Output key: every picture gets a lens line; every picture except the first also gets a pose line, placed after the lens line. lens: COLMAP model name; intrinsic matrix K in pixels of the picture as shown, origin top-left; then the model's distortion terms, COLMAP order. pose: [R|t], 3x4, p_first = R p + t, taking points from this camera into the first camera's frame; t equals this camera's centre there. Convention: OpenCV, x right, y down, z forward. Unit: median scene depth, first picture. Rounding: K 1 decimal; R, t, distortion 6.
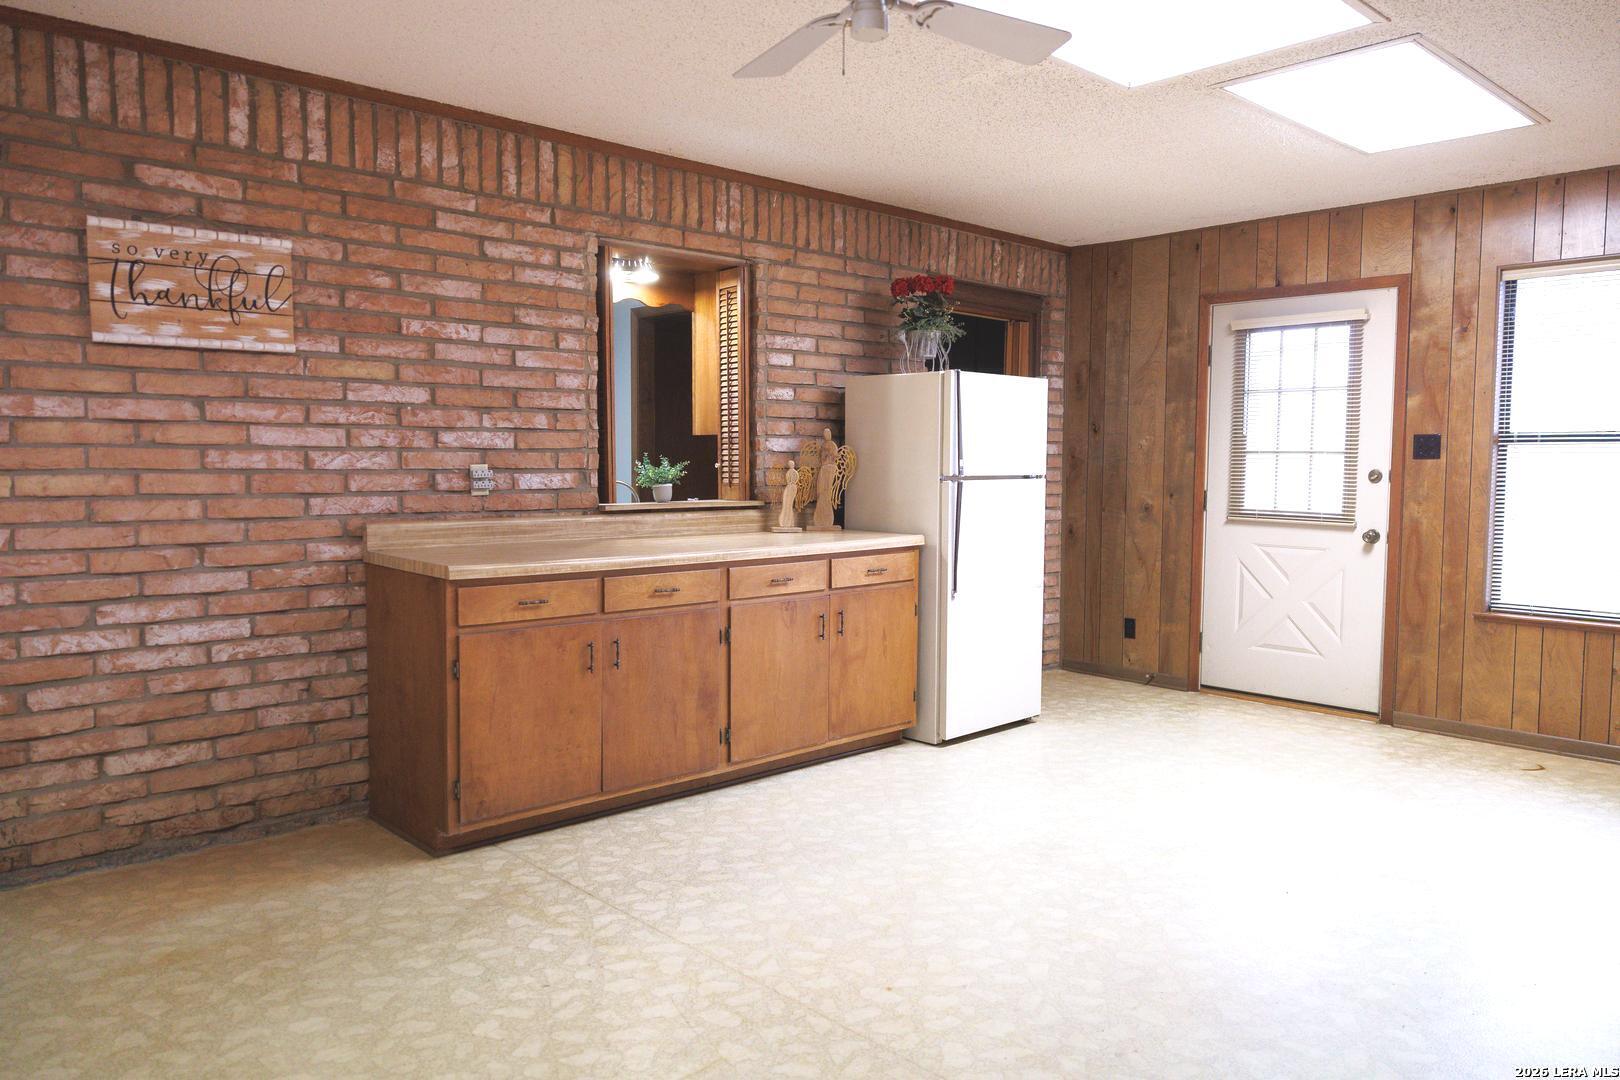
lens RADIAL K [[1080.2, 0, 810.0], [0, 1080.2, 540.0], [0, 0, 1]] dist [-0.005668, 0.004819]
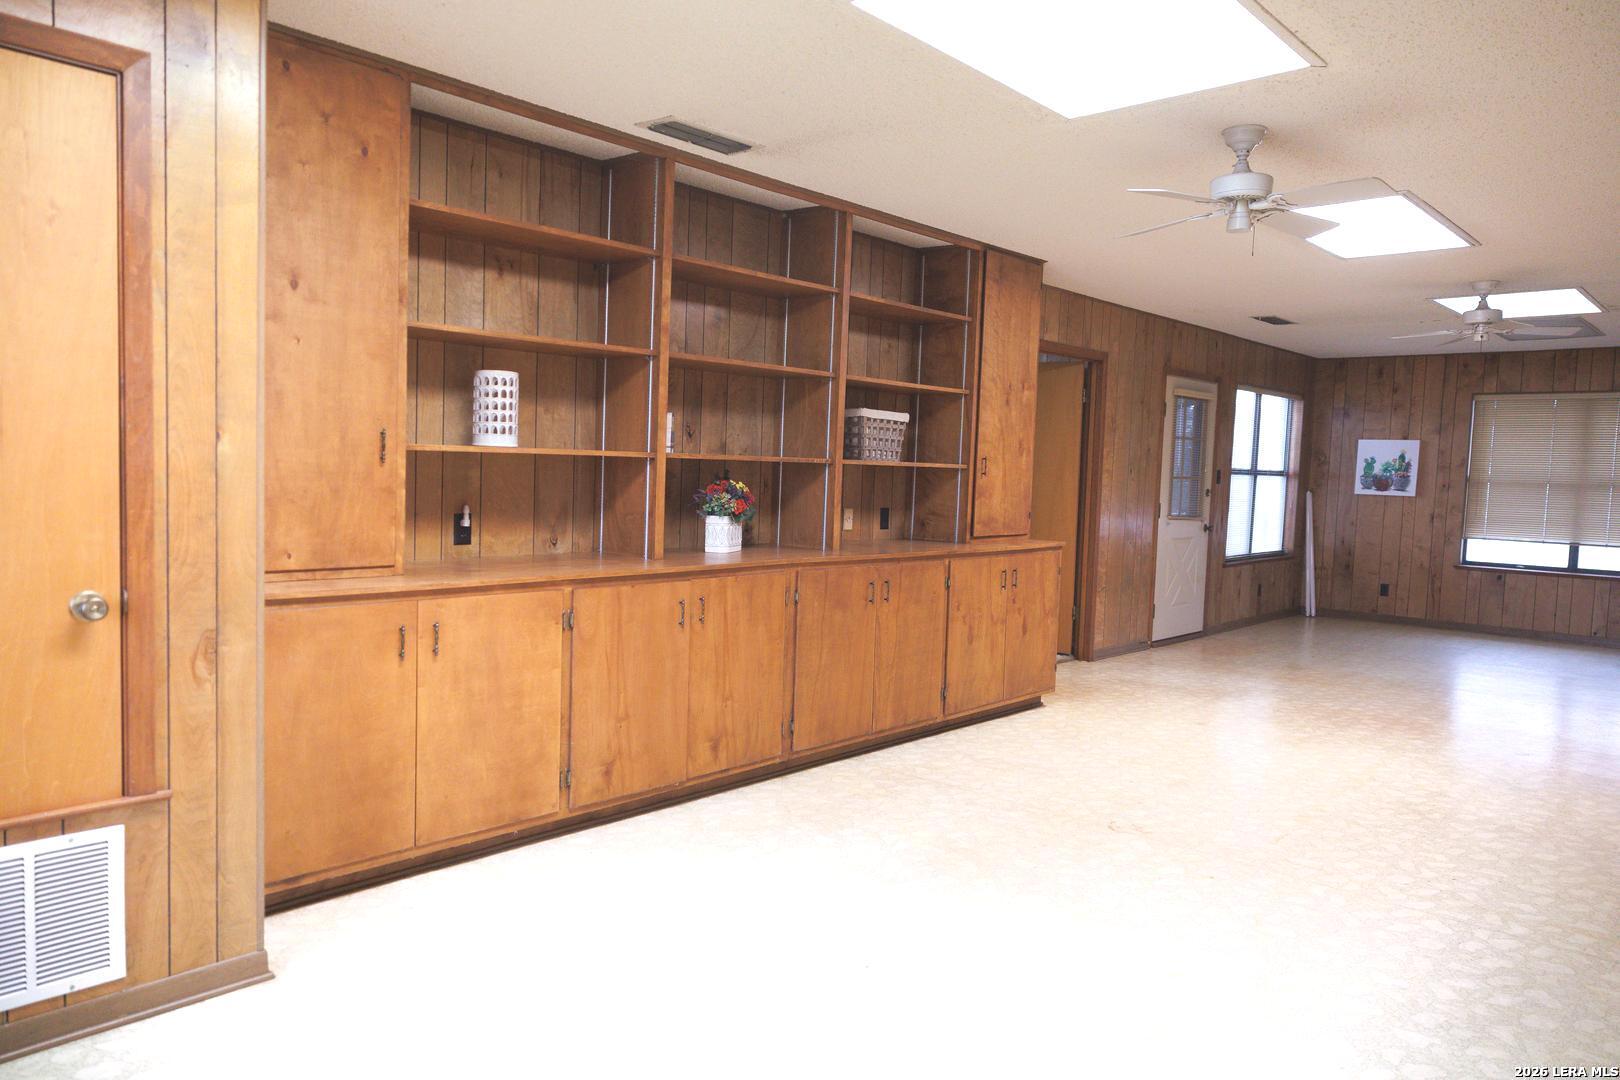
lens RADIAL K [[1080.2, 0, 810.0], [0, 1080.2, 540.0], [0, 0, 1]] dist [-0.005668, 0.004819]
pose [[-0.995986, -0.029764, -0.084420, 0.629066], [-0.041719, 0.988758, 0.143587, -0.158343], [0.079197, 0.146533, -0.986030, 1.998408]]
